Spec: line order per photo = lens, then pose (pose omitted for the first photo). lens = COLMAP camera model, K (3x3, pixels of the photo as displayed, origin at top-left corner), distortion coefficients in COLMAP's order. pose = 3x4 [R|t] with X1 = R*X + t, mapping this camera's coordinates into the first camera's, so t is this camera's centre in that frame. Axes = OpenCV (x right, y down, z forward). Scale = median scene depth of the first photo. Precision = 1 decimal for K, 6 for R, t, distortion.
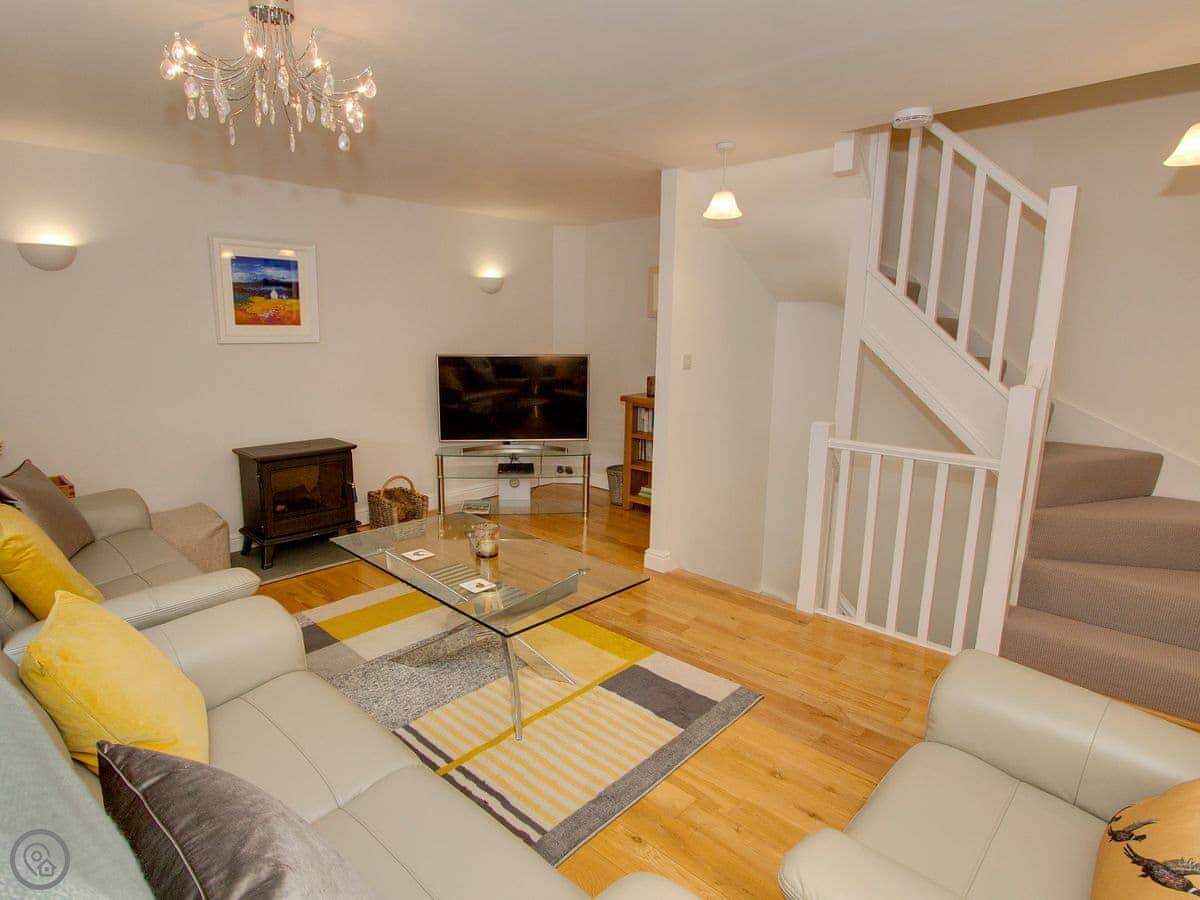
lens RADIAL K [[634.0, 0, 631.1], [0, 634.0, 449.0], [0, 0, 1]] dist [-0.000064, -0.000158]
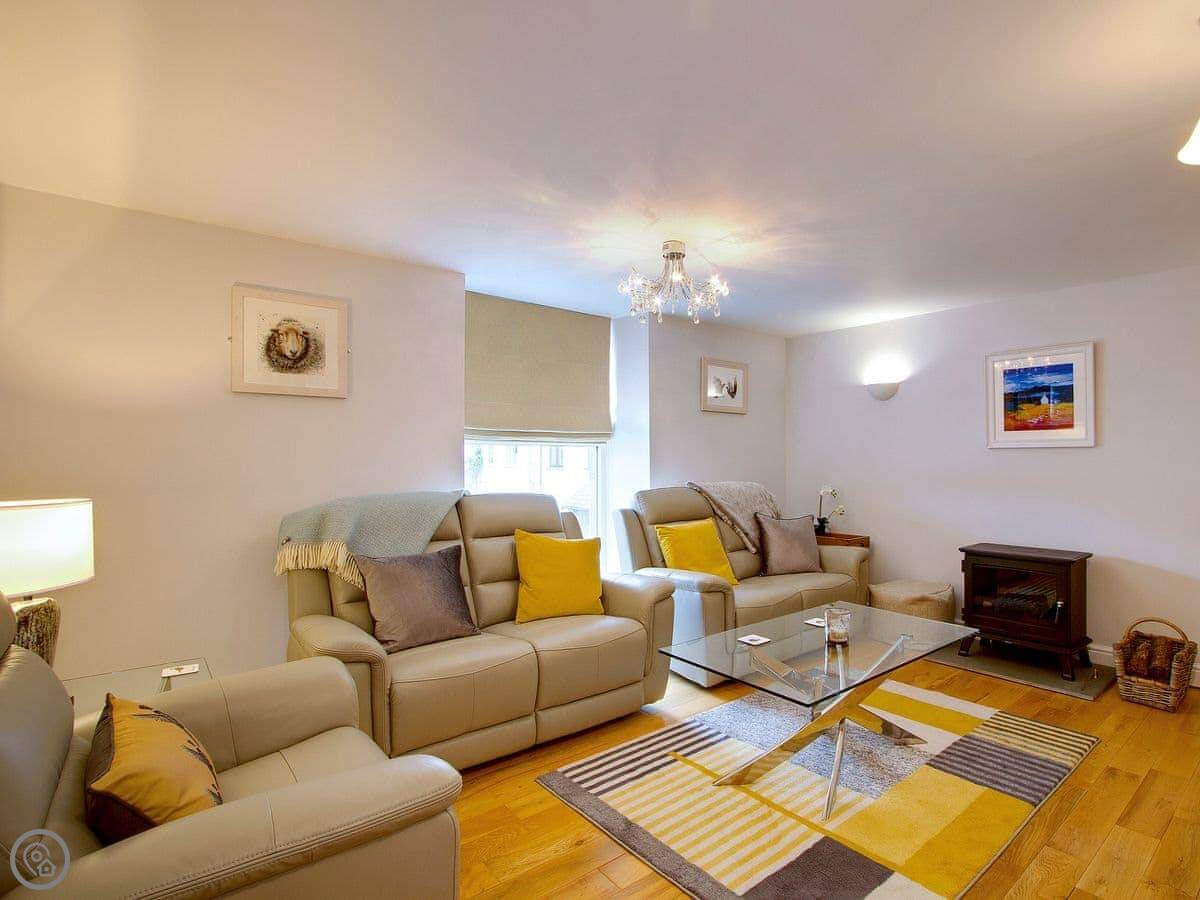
lens RADIAL K [[634.0, 0, 631.1], [0, 634.0, 449.0], [0, 0, 1]] dist [-0.000064, -0.000158]
pose [[-0.137364, -0.026543, -0.990165, 0.536913], [-0.189973, 0.981789, 0.000037, -0.043278], [0.972132, 0.188110, -0.139905, 0.527717]]
